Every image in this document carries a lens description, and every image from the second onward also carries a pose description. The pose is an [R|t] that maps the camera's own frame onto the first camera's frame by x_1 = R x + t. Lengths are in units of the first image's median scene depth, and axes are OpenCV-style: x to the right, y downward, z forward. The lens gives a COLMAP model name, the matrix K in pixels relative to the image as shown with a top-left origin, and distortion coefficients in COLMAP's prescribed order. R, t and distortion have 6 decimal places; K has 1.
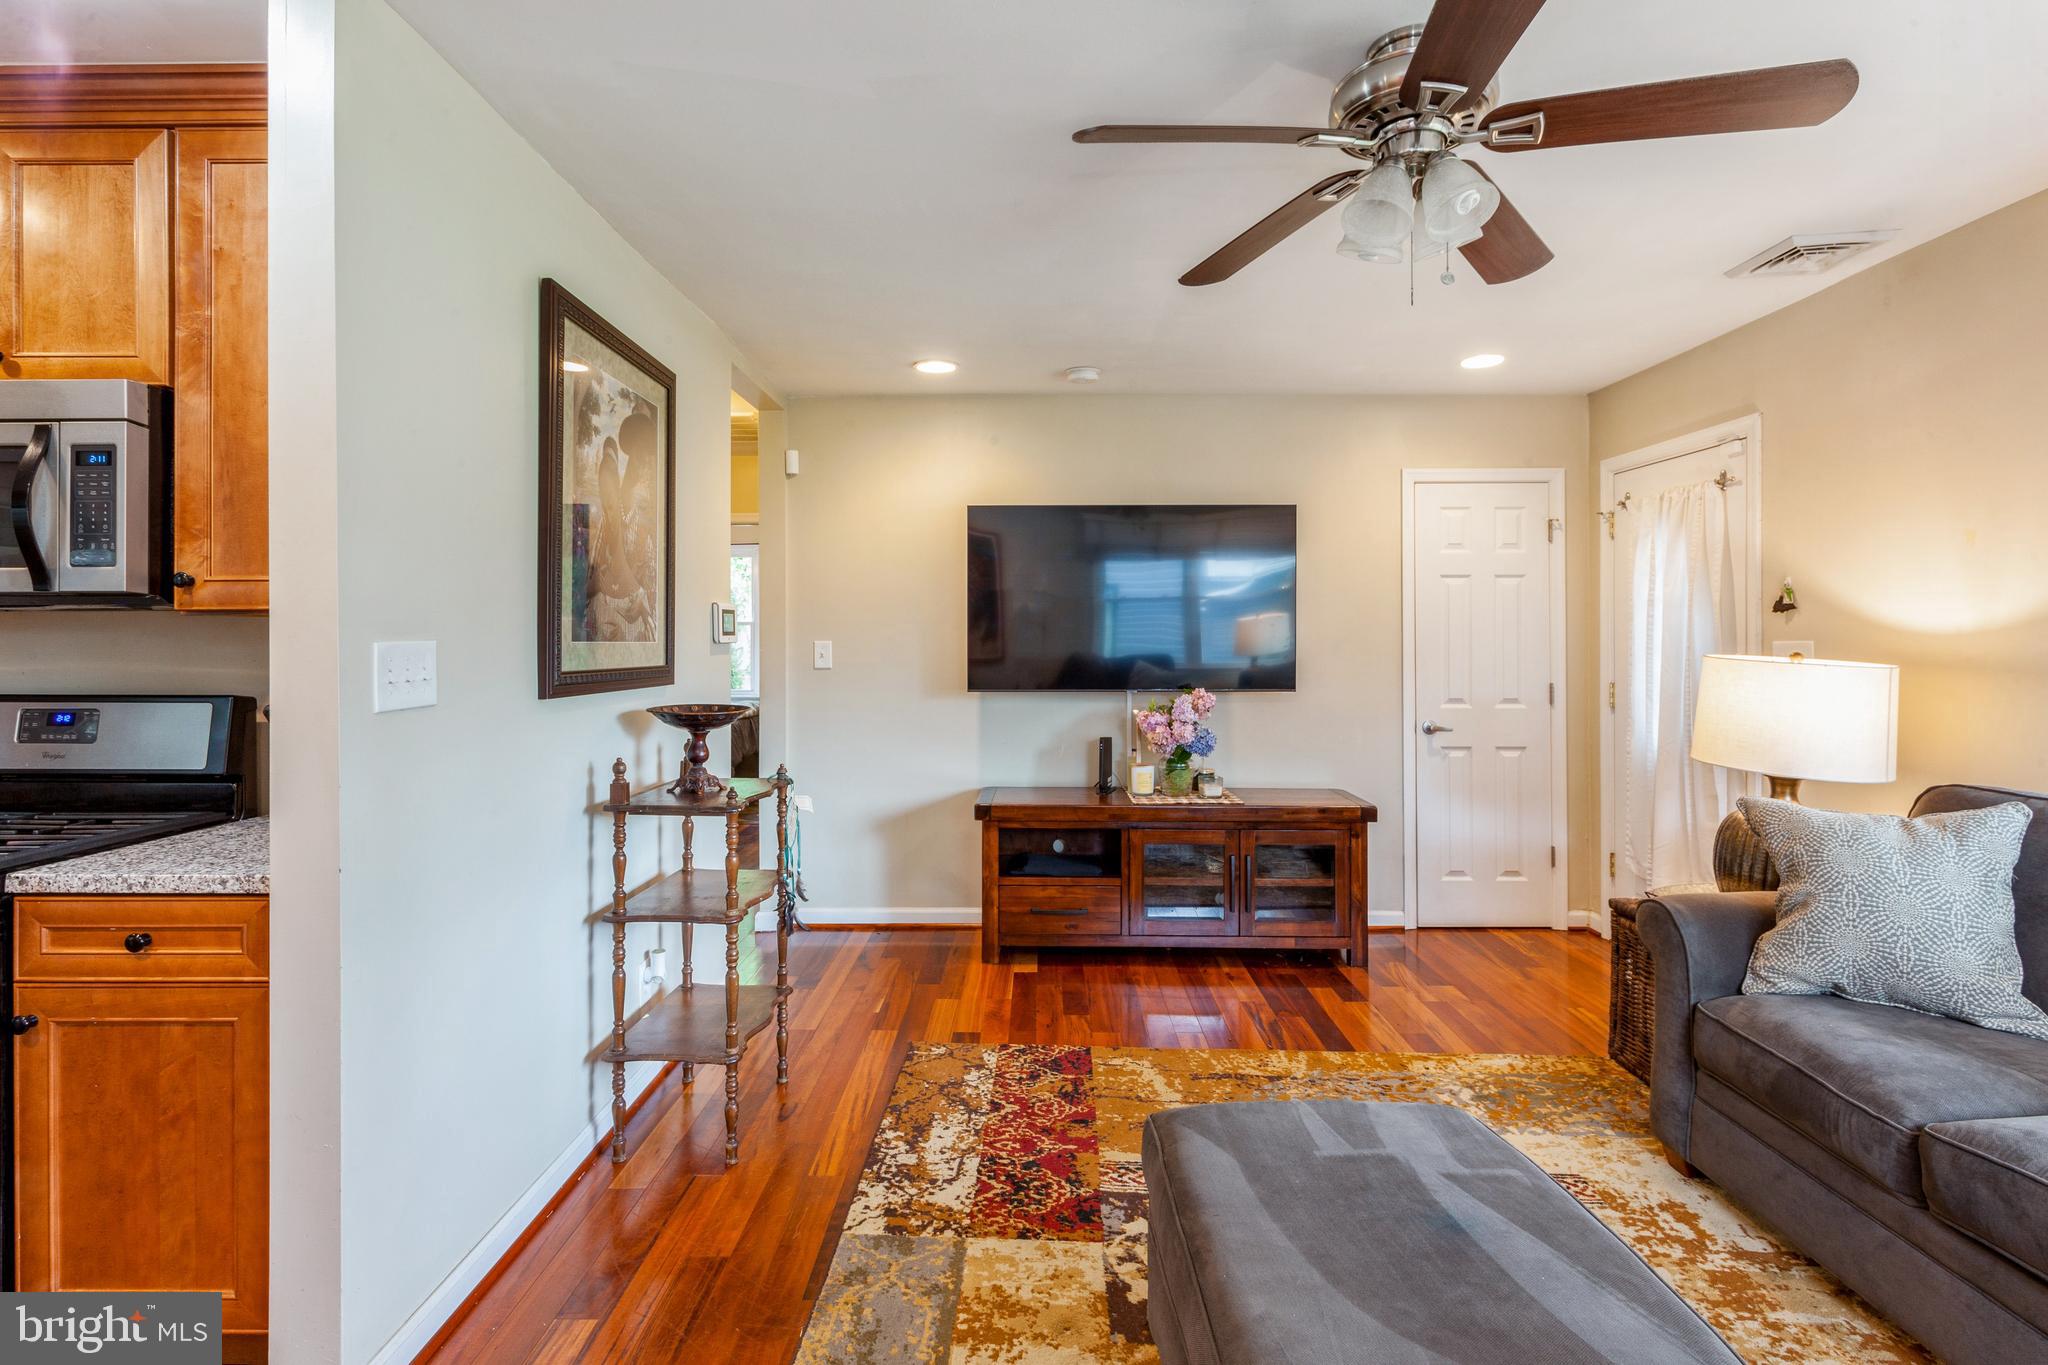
lens RADIAL K [[986.8, 0, 1020.9], [0, 986.8, 639.2], [0, 0, 1]] dist [0.001367, 0.000692]
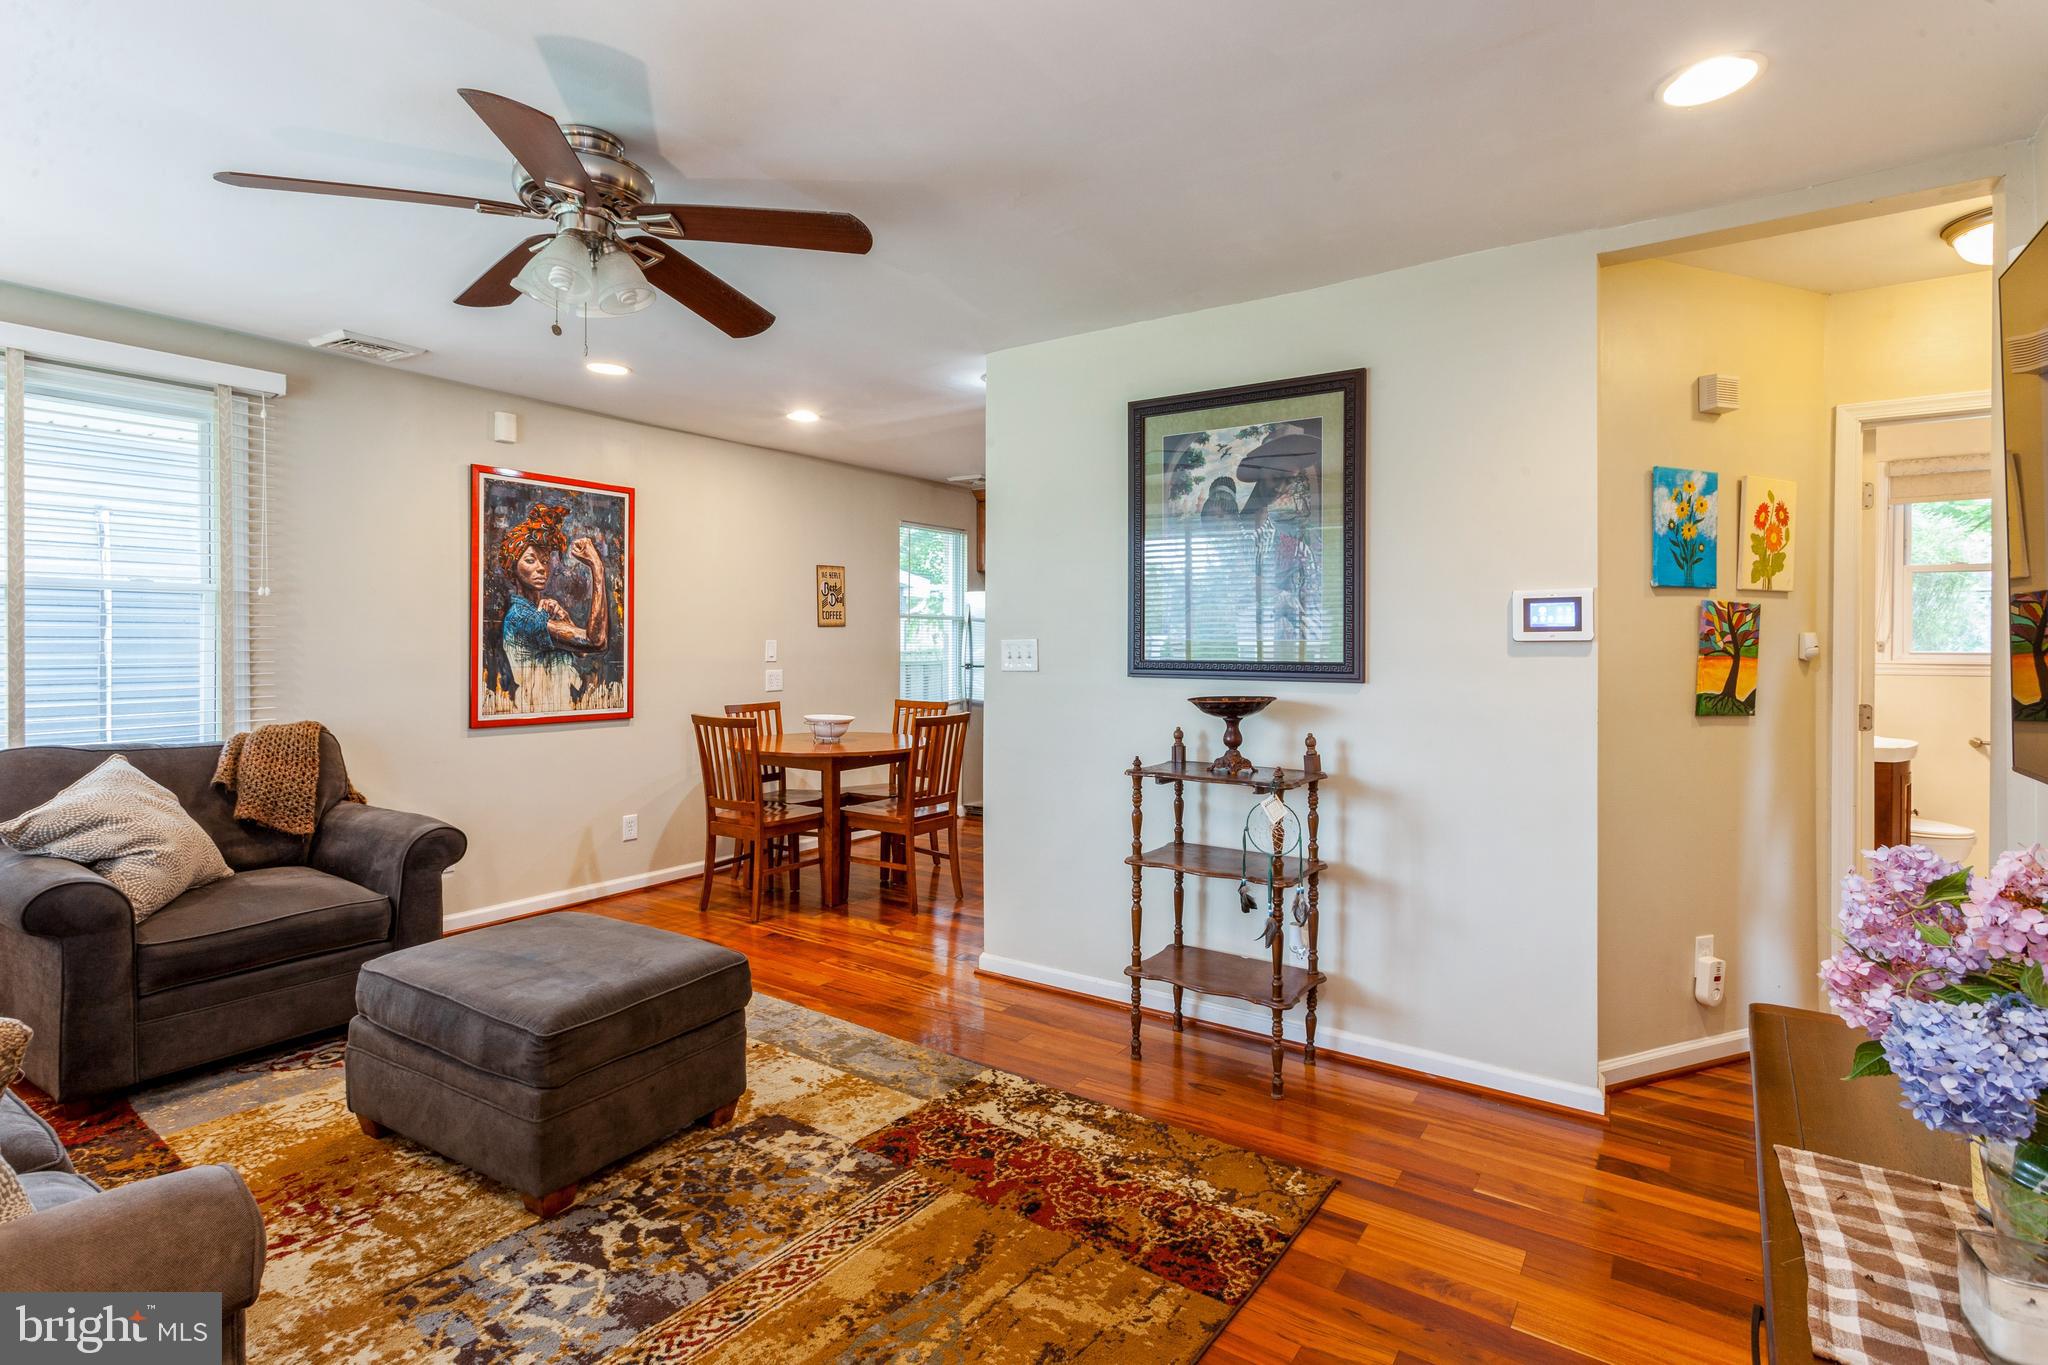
lens RADIAL K [[986.8, 0, 1025.3], [0, 986.8, 646.1], [0, 0, 1]] dist [0.001367, 0.000692]
pose [[-0.548080, 0.000983, -0.836425, 0.910159], [-0.001472, 0.999997, 0.002139, 0.008014], [0.836425, 0.002404, -0.548077, 1.724538]]
